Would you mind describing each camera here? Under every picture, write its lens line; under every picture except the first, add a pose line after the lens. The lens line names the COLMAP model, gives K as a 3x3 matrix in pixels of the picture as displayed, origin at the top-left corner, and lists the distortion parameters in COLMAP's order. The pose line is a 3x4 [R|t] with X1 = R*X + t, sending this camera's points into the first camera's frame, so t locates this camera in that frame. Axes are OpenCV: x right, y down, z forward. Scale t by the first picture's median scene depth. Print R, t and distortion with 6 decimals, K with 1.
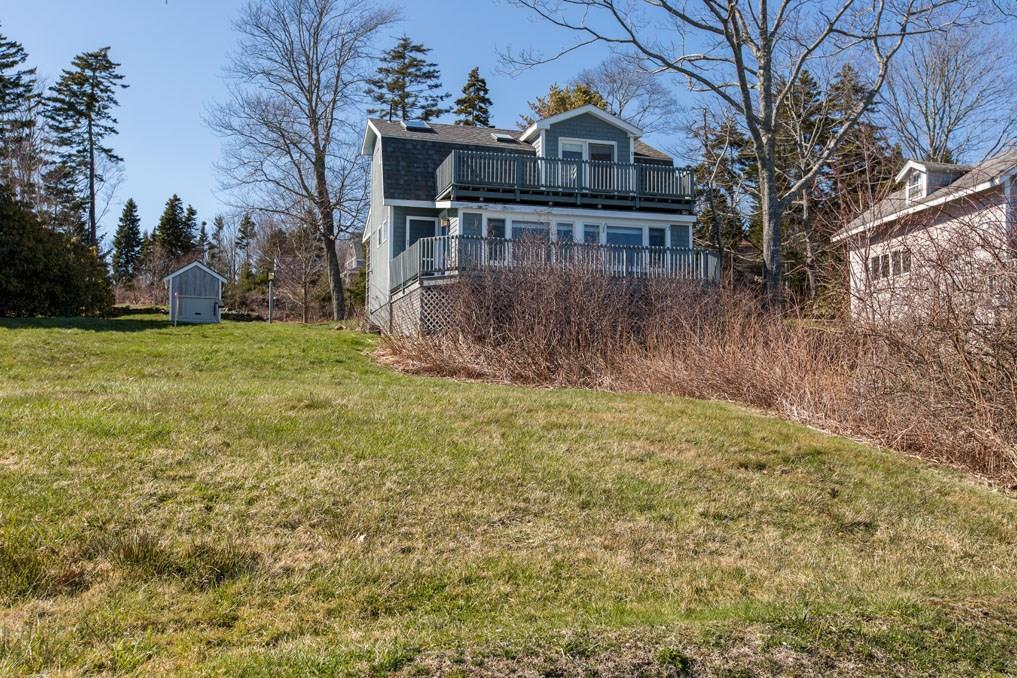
lens RADIAL K [[992.3, 0, 504.7], [0, 992.3, 338.5], [0, 0, 1]] dist [-0.008877, 0.000000]
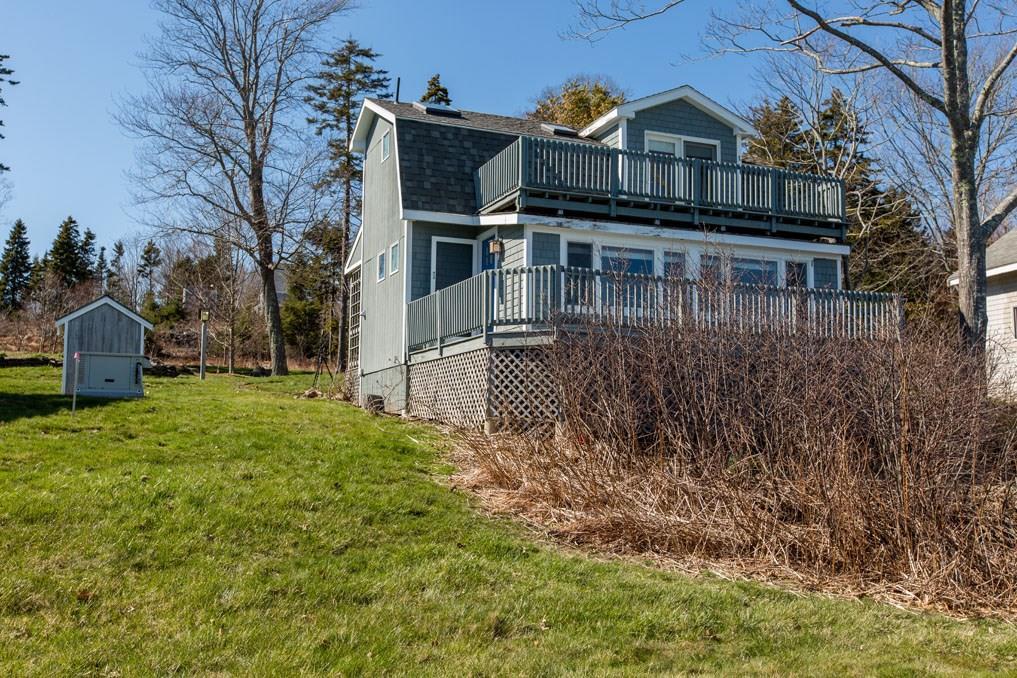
lens RADIAL K [[992.3, 0, 512.8], [0, 992.3, 340.6], [0, 0, 1]] dist [-0.008877, 0.000000]
pose [[0.994725, 0.013456, 0.101692, -0.081669], [-0.010158, 0.999408, -0.032878, -0.022621], [-0.102075, 0.031672, 0.994272, 0.237601]]
